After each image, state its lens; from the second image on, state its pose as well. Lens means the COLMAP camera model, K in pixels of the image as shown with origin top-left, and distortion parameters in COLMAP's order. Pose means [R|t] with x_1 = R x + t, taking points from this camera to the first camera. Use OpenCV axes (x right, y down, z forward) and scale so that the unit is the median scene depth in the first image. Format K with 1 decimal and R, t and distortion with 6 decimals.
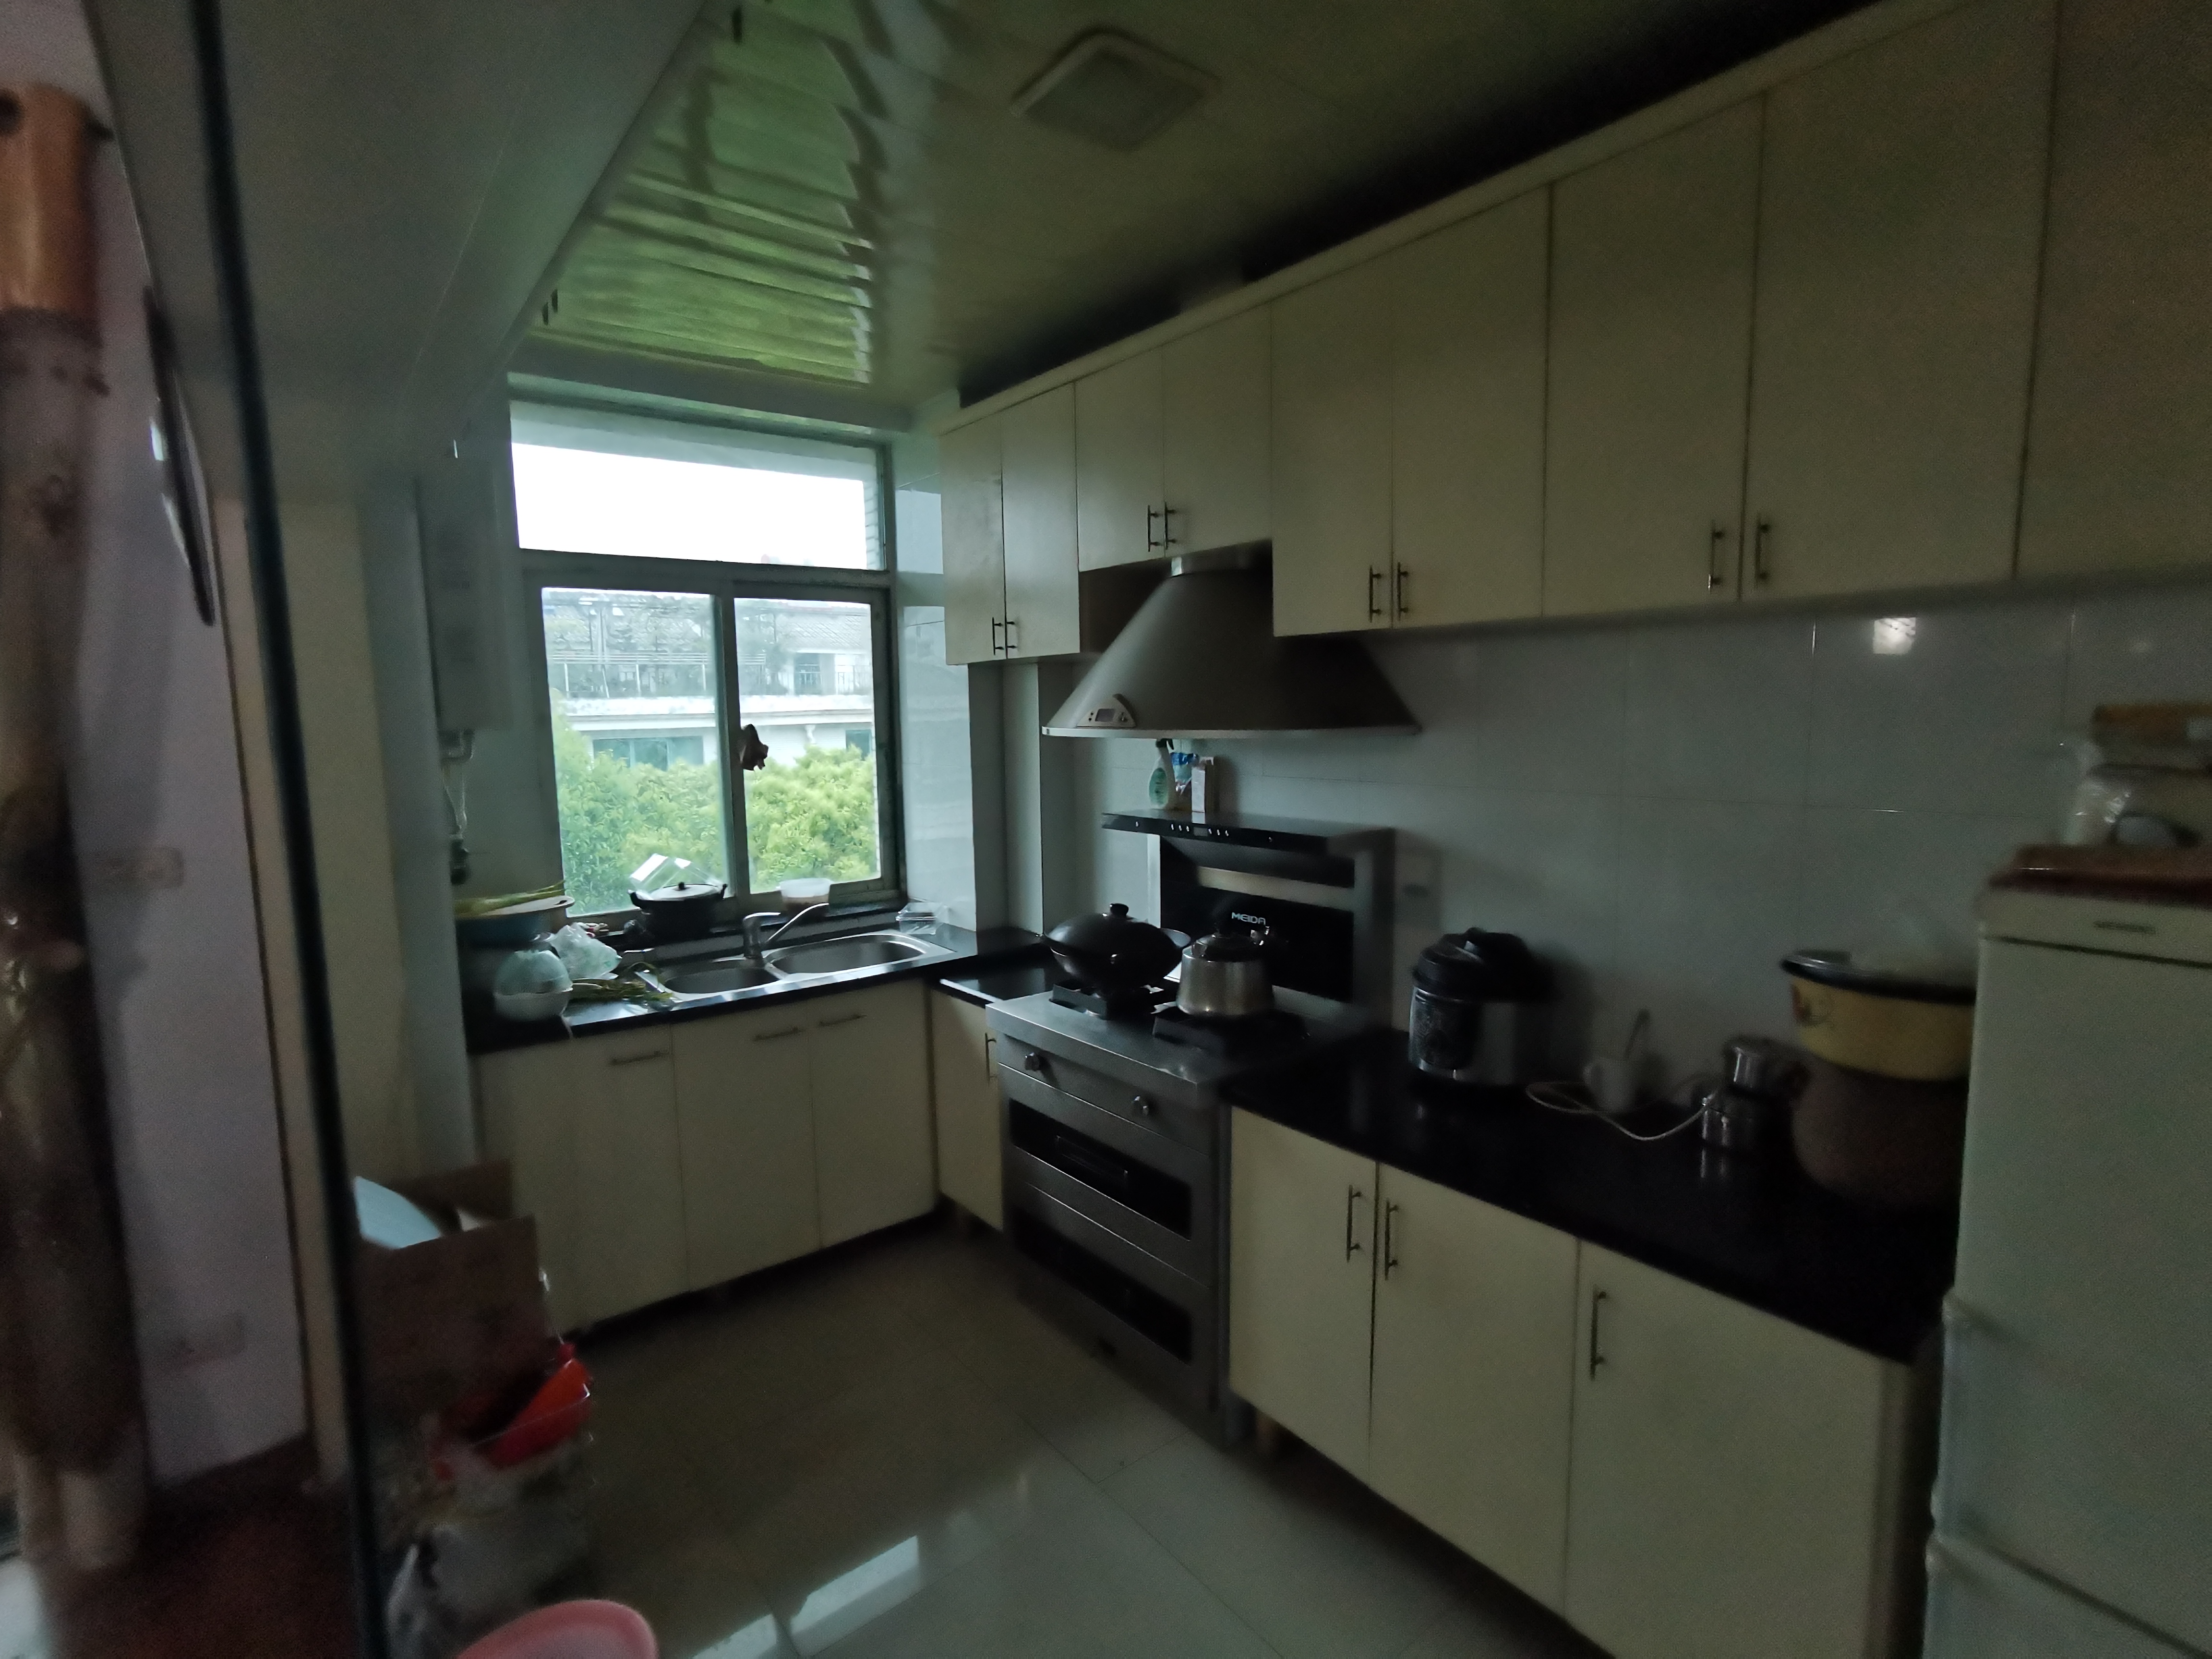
lens RADIAL K [[1064.9, 0, 1108.4], [0, 1064.9, 834.0], [0, 0, 1]] dist [-0.016591, 0.019719]
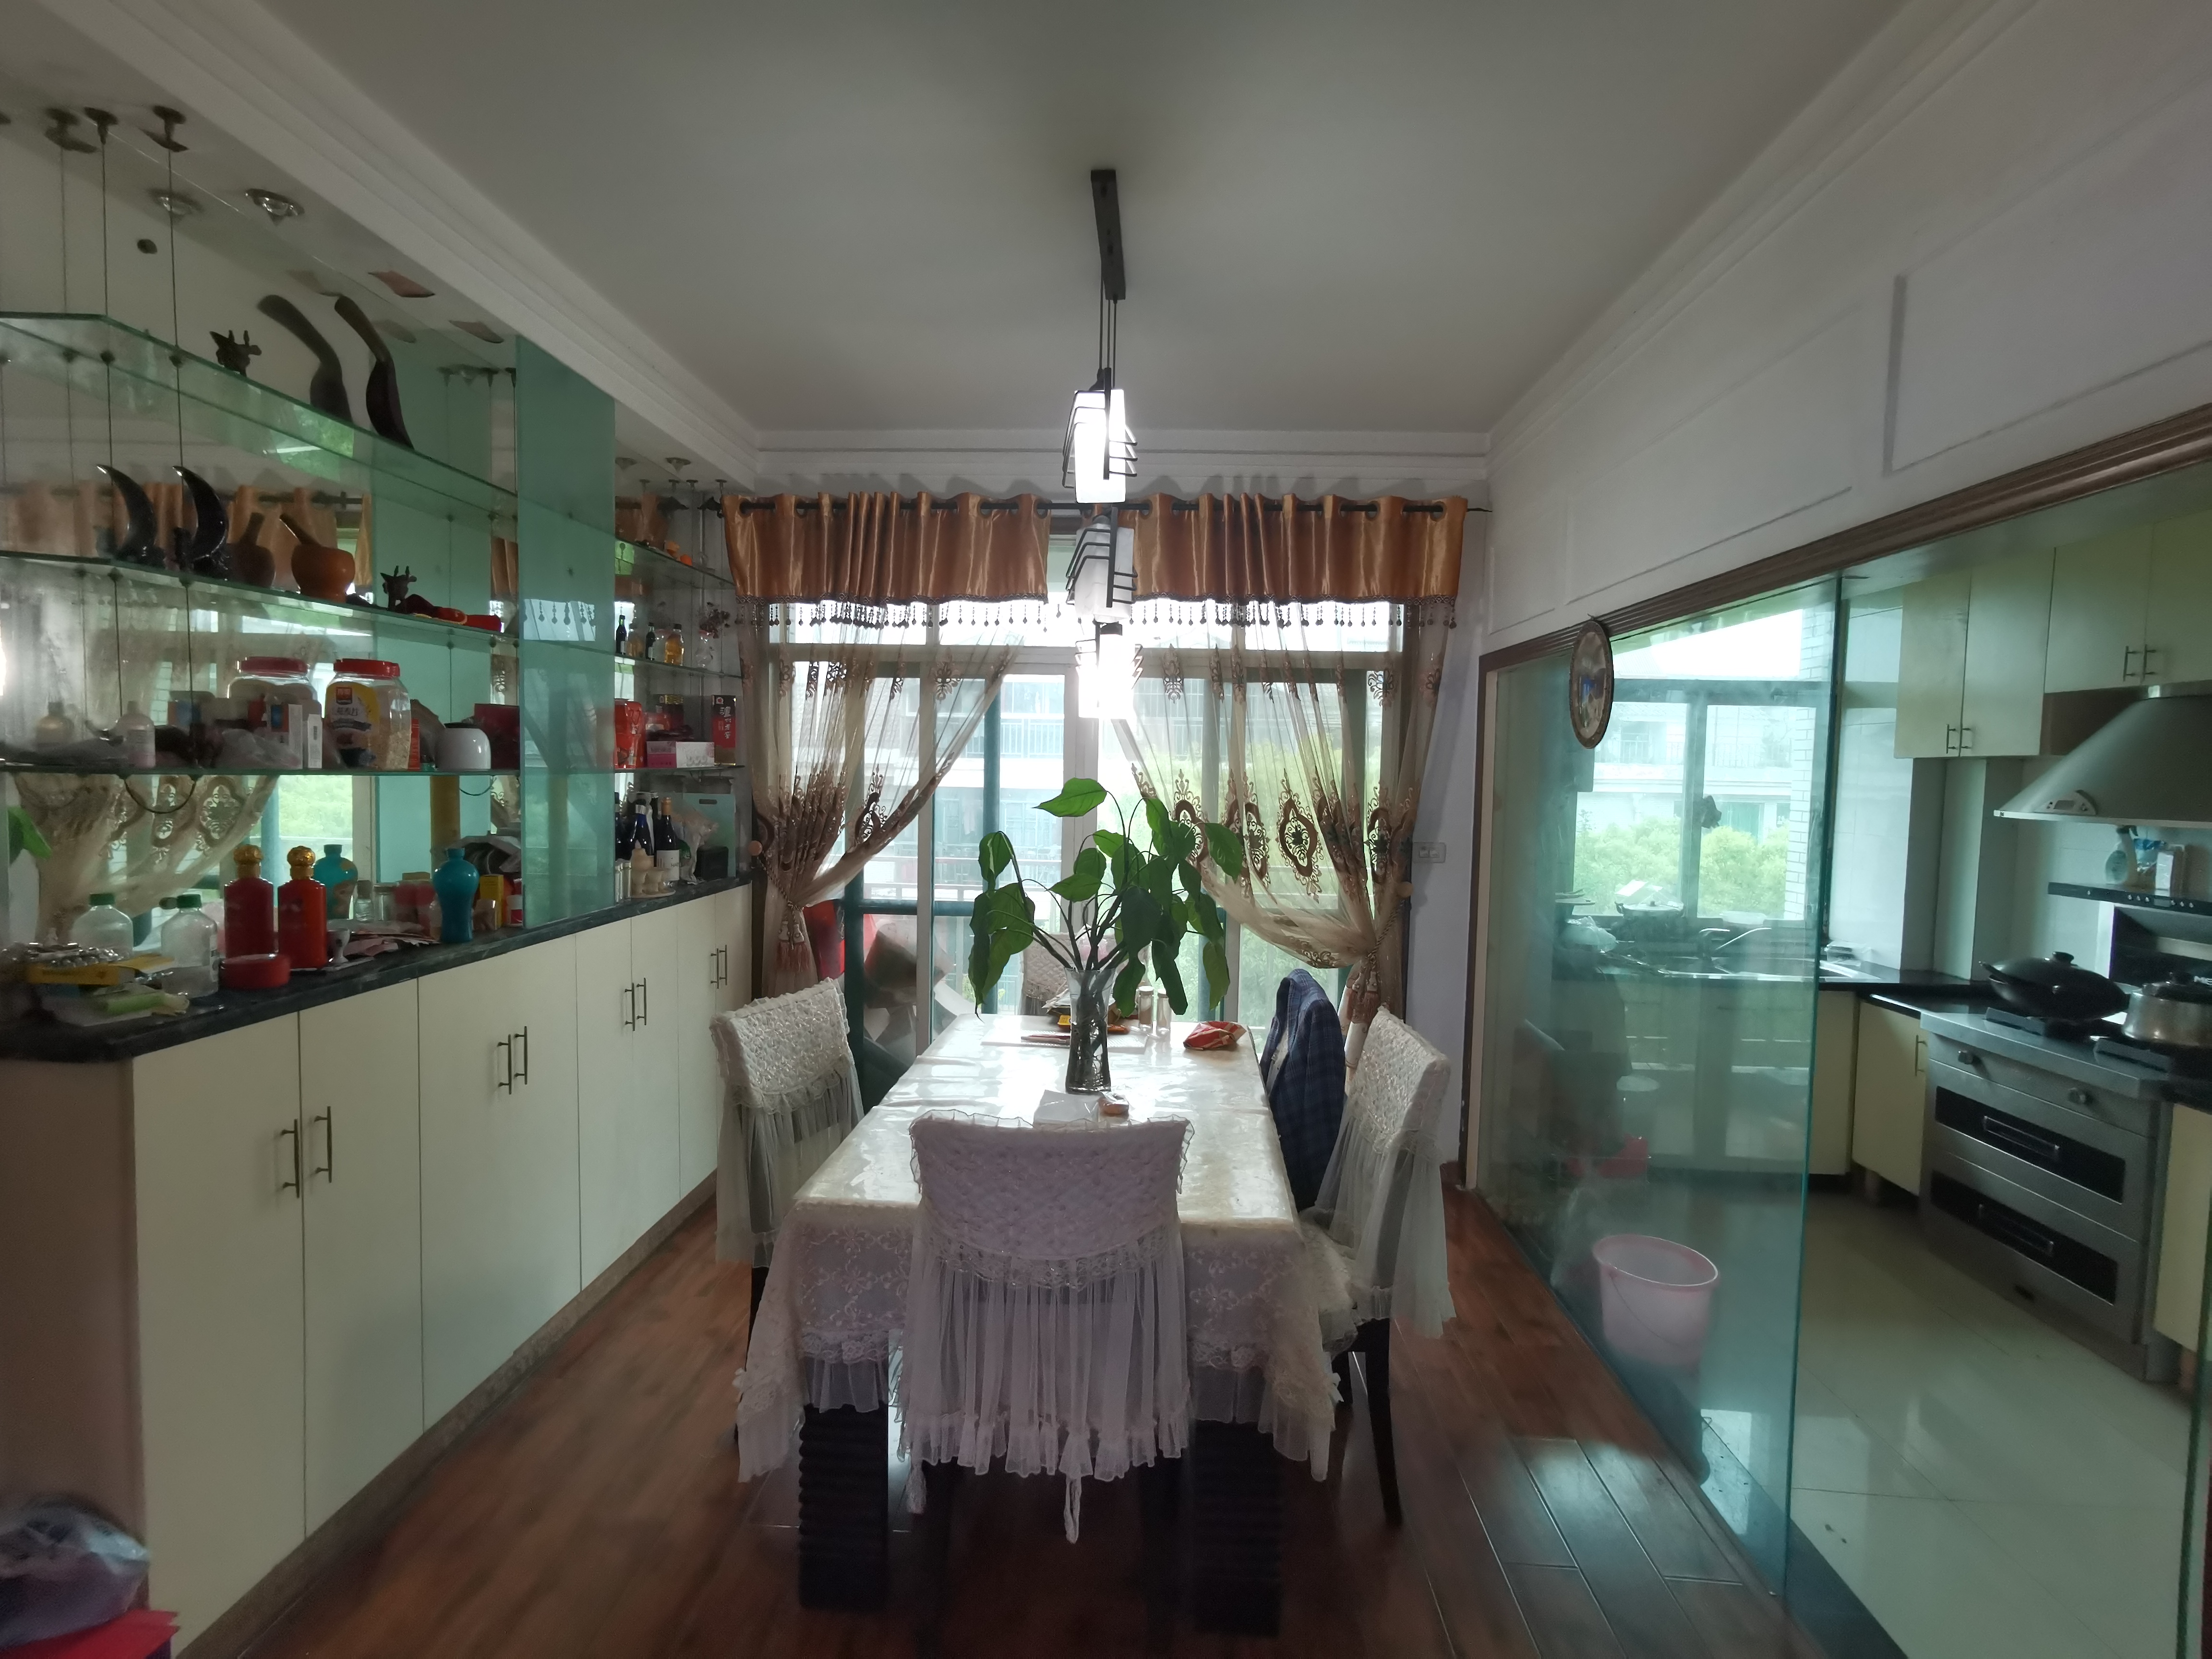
lens RADIAL K [[1064.9, 0, 1094.6], [0, 1064.9, 821.4], [0, 0, 1]] dist [-0.016591, 0.019719]
pose [[0.748507, 0.070122, -0.659409, -0.026823], [-0.116002, 0.992906, -0.026090, 0.072193], [0.652902, 0.096021, 0.751331, -0.674722]]
